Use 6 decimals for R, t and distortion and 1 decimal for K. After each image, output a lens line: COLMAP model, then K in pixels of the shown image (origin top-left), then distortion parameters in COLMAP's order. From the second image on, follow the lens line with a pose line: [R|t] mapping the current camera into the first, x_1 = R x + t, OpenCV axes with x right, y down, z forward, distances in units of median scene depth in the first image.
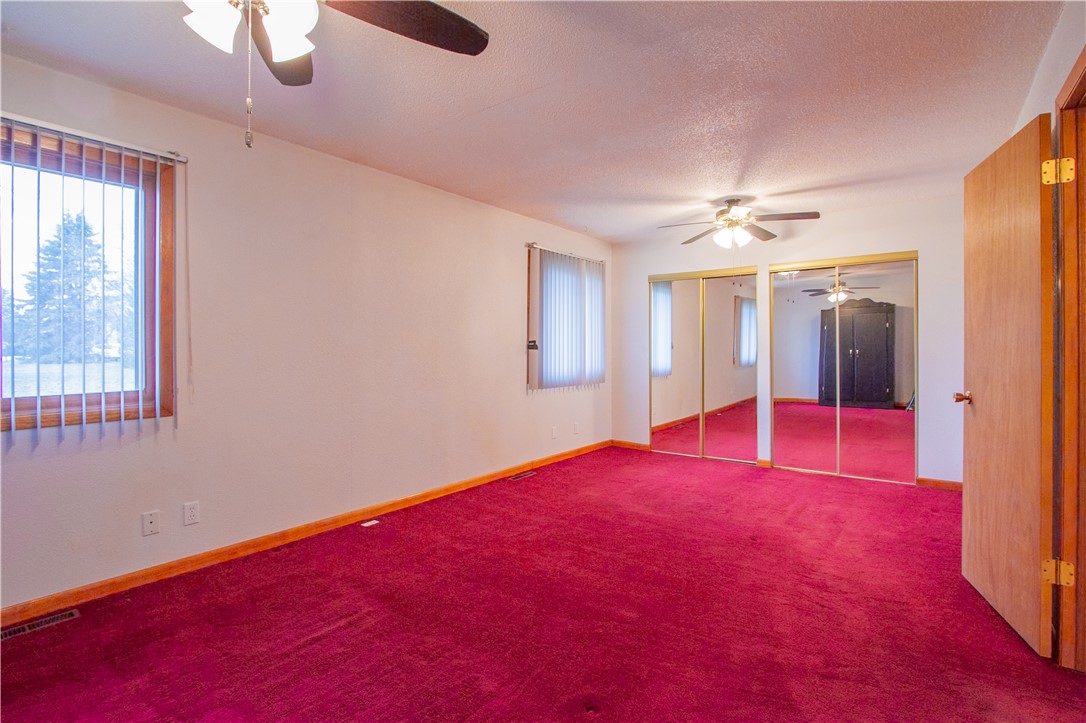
lens RADIAL K [[503.3, 0, 526.3], [0, 503.3, 347.7], [0, 0, 1]] dist [-0.015387, 0.002154]
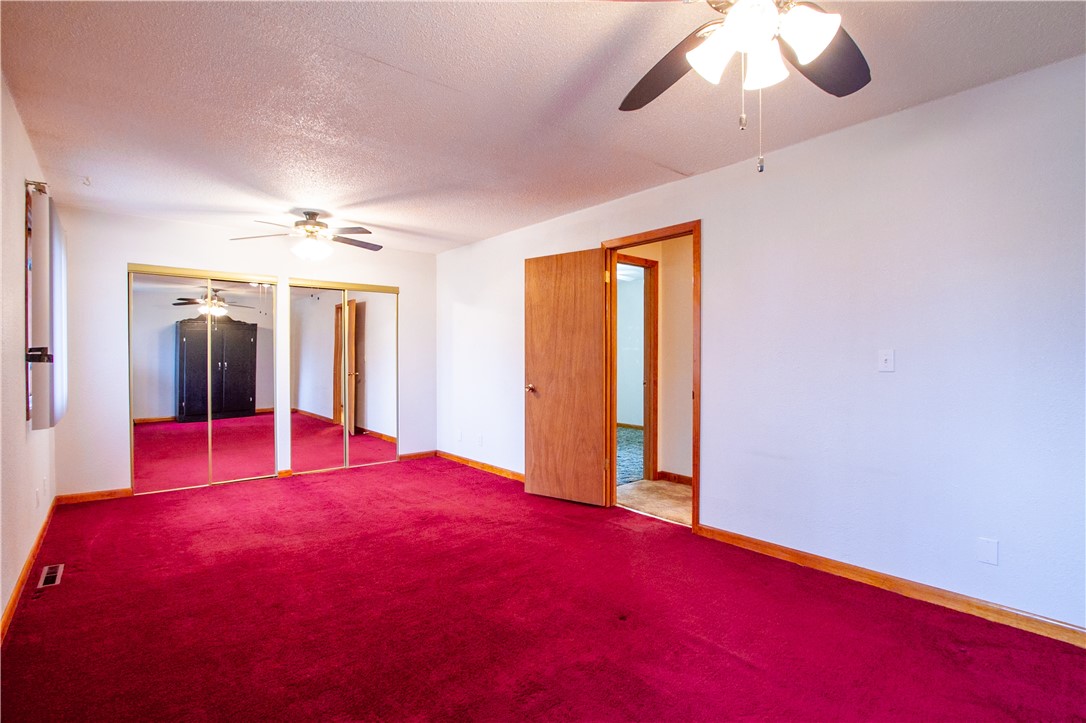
lens RADIAL K [[503.3, 0, 532.0], [0, 503.3, 363.3], [0, 0, 1]] dist [-0.015387, 0.002154]
pose [[0.240692, -0.005860, 0.970584, -0.414575], [0.000477, 0.999982, 0.005919, 0.001906], [-0.970601, -0.000961, 0.240691, 0.292383]]
